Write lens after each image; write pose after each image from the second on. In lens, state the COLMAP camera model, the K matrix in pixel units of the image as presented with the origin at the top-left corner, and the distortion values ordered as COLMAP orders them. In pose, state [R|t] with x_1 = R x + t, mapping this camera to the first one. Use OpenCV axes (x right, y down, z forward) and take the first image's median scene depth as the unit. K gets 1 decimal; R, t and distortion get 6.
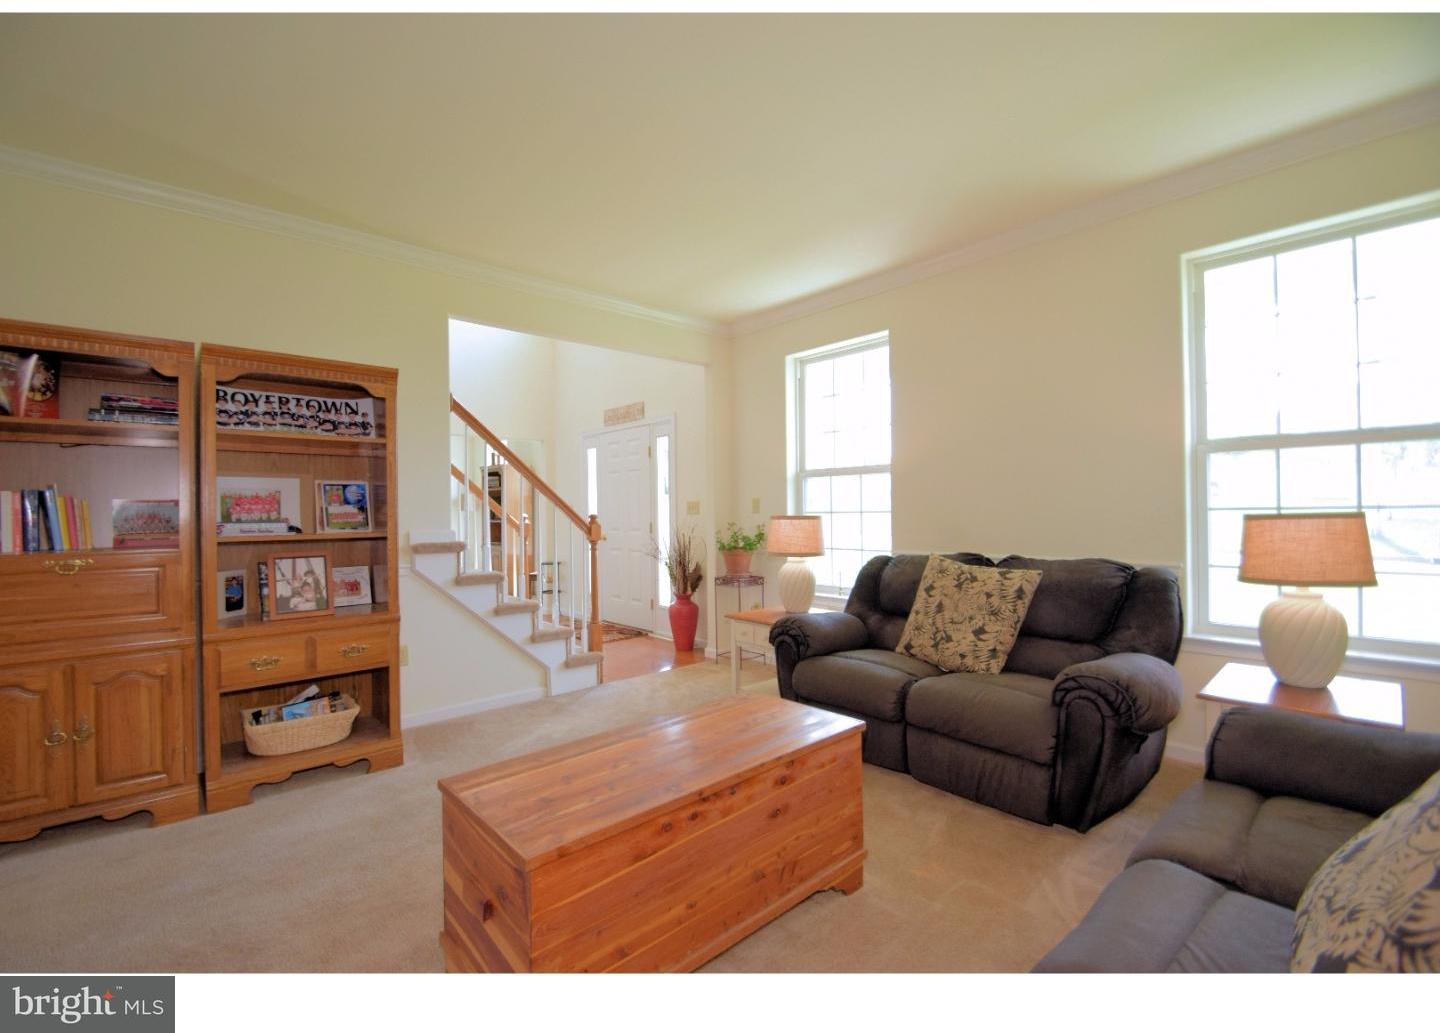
lens RADIAL K [[600.7, 0, 720.0], [0, 600.7, 516.5], [0, 0, 1]] dist [0.013248, -0.010562]
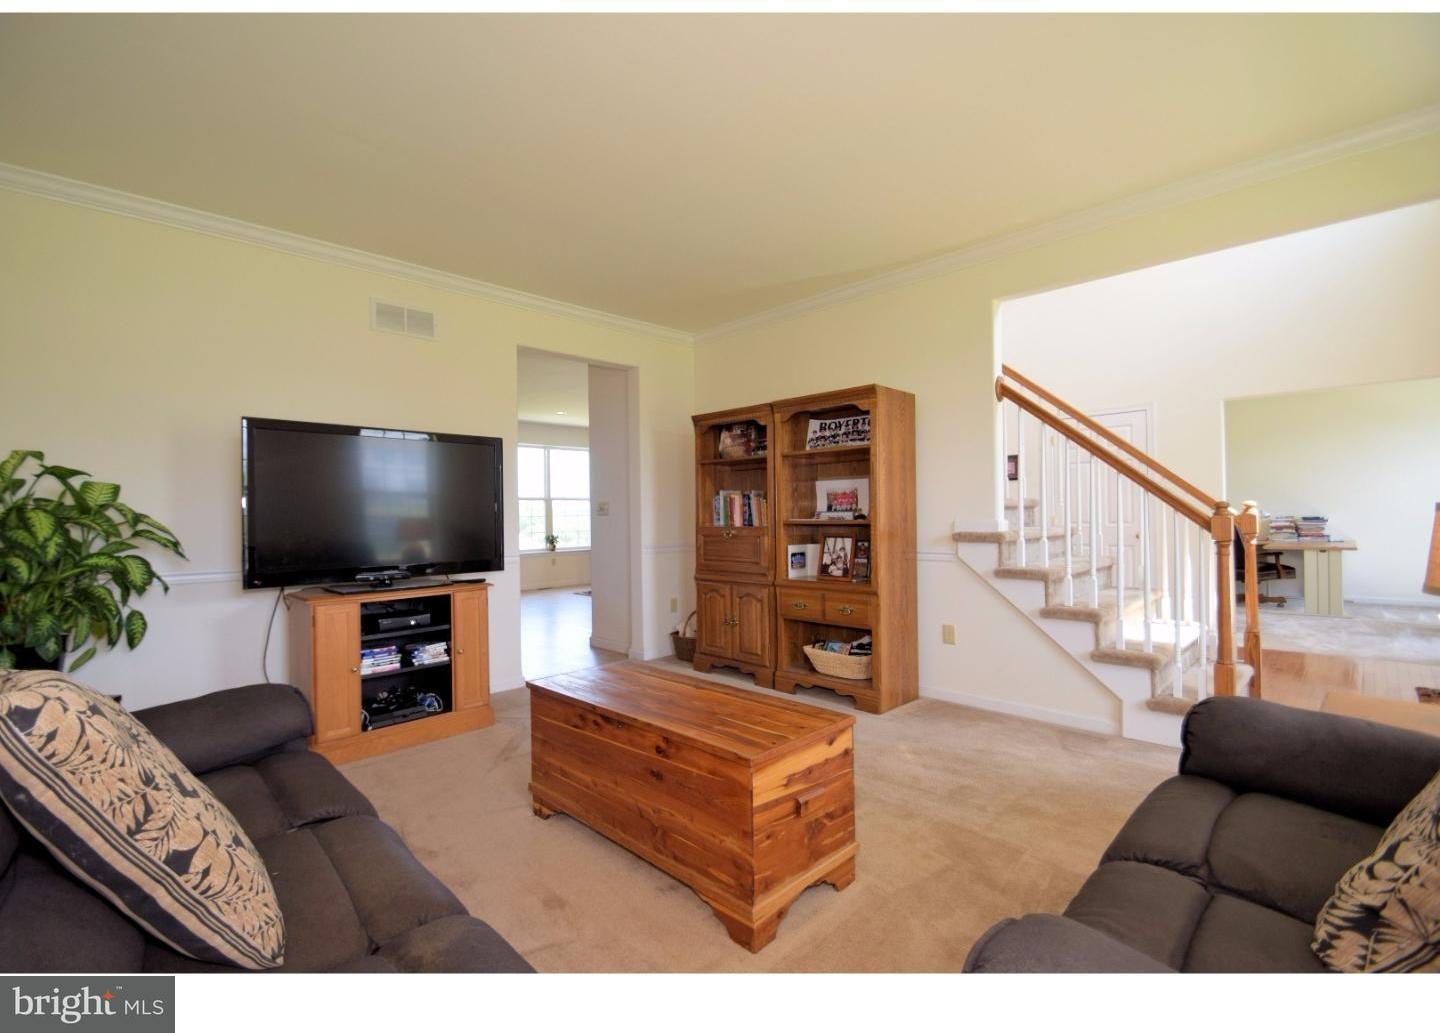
lens RADIAL K [[644.4, 0, 688.4], [0, 644.4, 513.9], [0, 0, 1]] dist [0.014379, -0.013955]
pose [[0.040643, 0.008400, -0.999138, 0.729579], [0.011629, 0.999893, 0.008880, -0.002366], [0.999106, -0.011980, 0.040541, 0.573489]]
